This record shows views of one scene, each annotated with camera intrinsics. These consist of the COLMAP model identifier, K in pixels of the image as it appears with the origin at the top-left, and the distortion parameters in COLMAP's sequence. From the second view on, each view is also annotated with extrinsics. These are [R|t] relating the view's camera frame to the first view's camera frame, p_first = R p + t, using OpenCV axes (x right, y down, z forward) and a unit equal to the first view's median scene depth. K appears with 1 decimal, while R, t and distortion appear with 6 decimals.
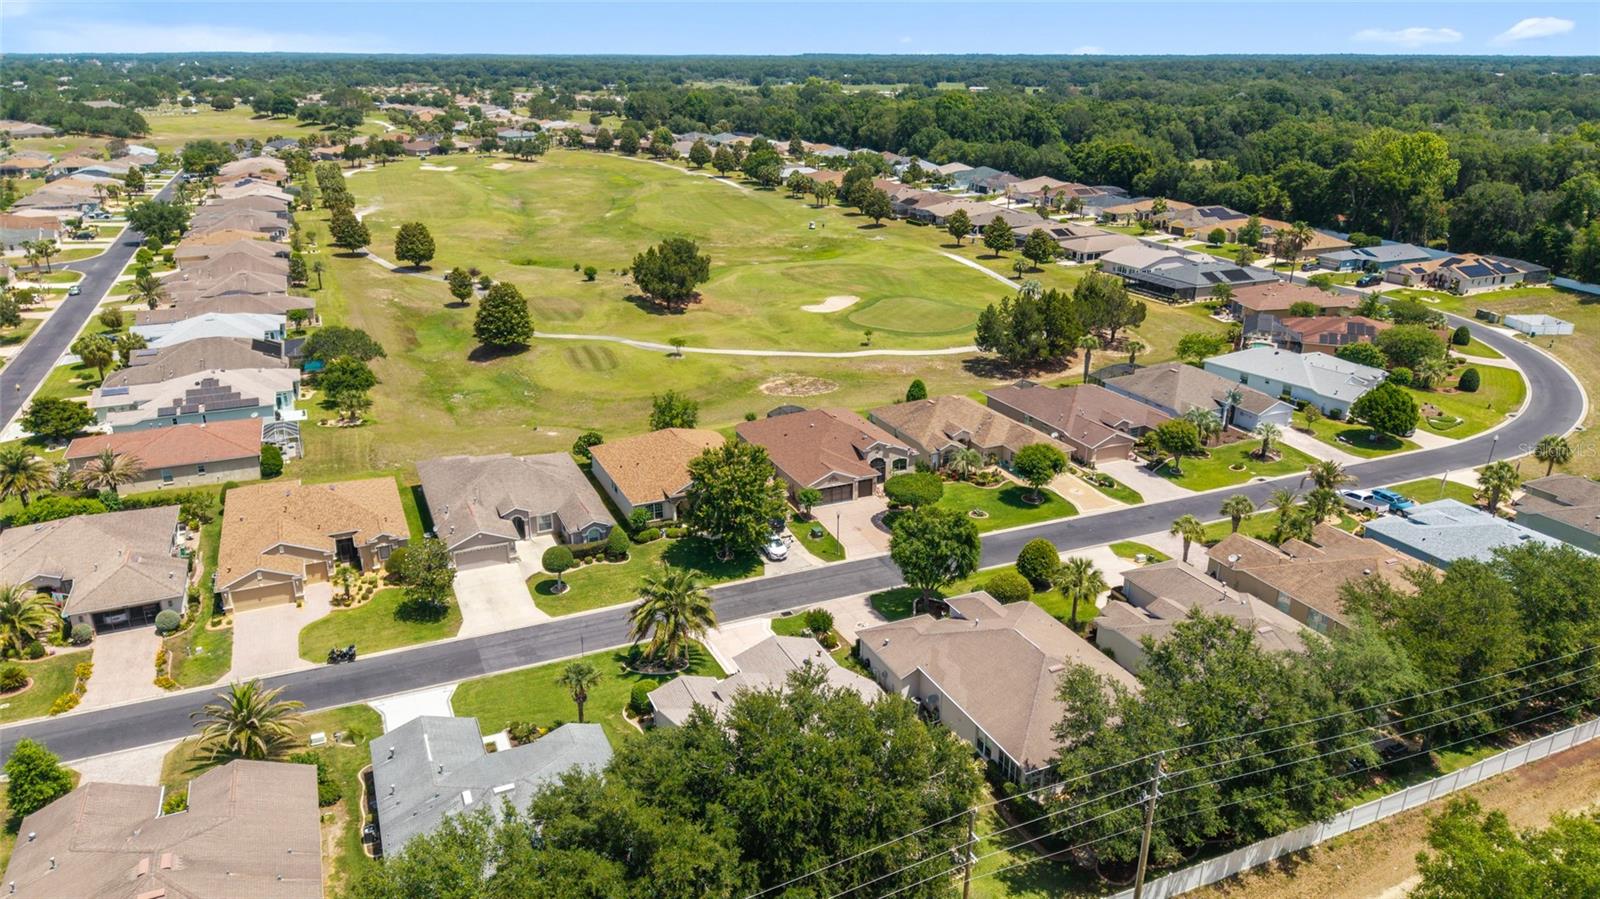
lens RADIAL K [[1077.6, 0, 800.0], [0, 1077.6, 449.5], [0, 0, 1]] dist [0.020847, -0.036431]
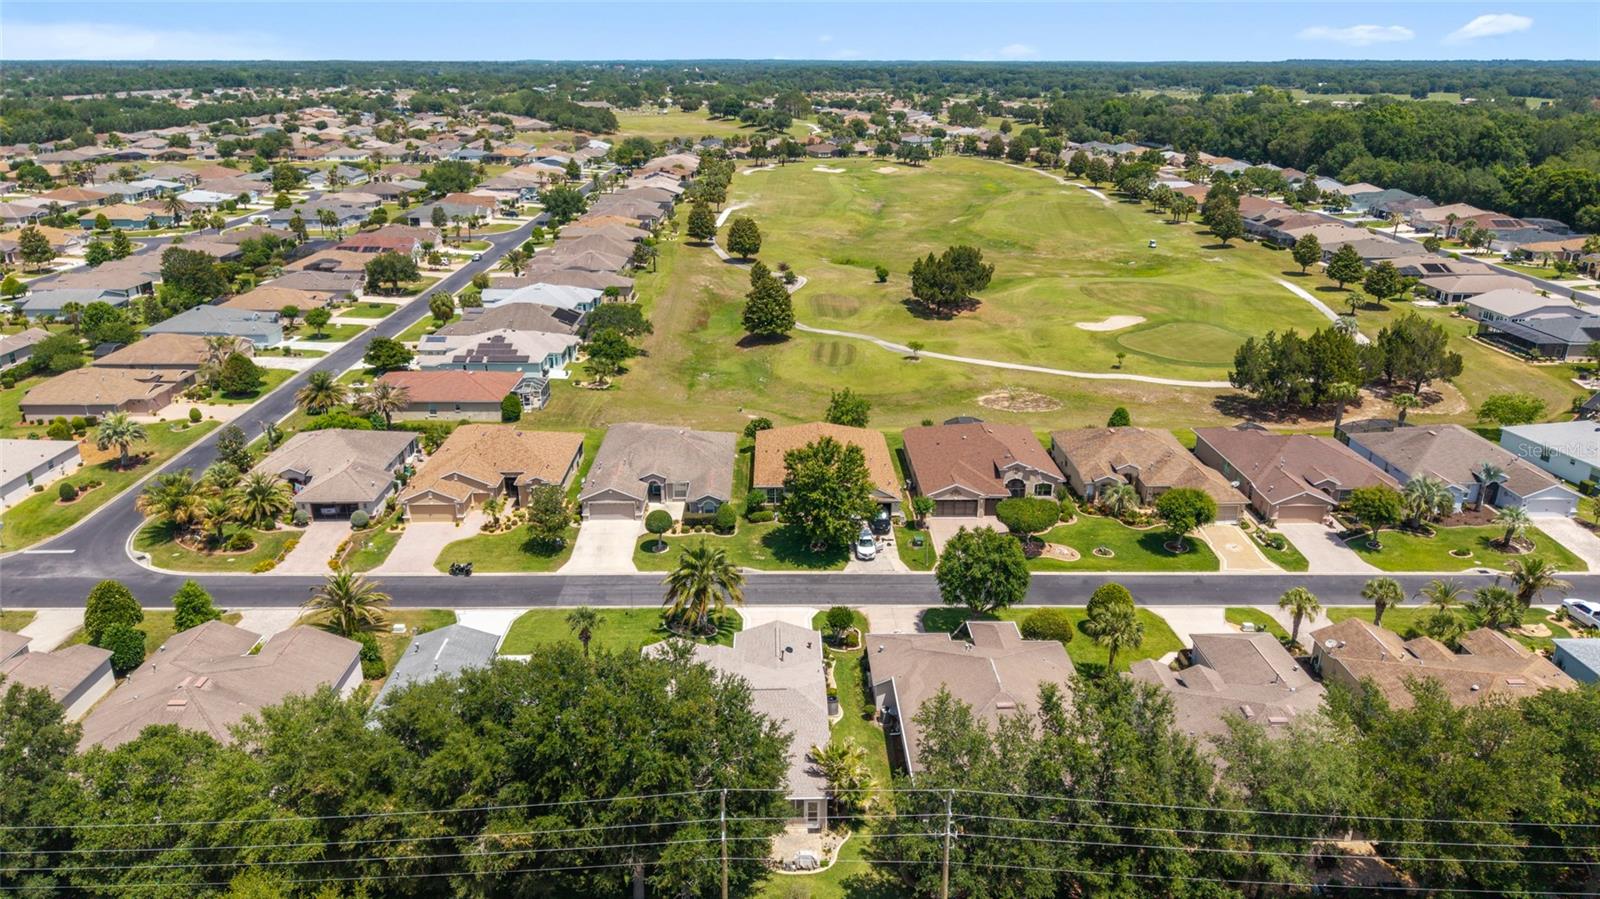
lens RADIAL K [[1077.6, 0, 800.0], [0, 1077.6, 449.5], [0, 0, 1]] dist [0.020847, -0.036431]
pose [[0.917076, 0.133491, -0.375701, 0.187239], [-0.135493, 0.990551, 0.021220, -0.009240], [0.374984, 0.031445, 0.926498, 0.015017]]
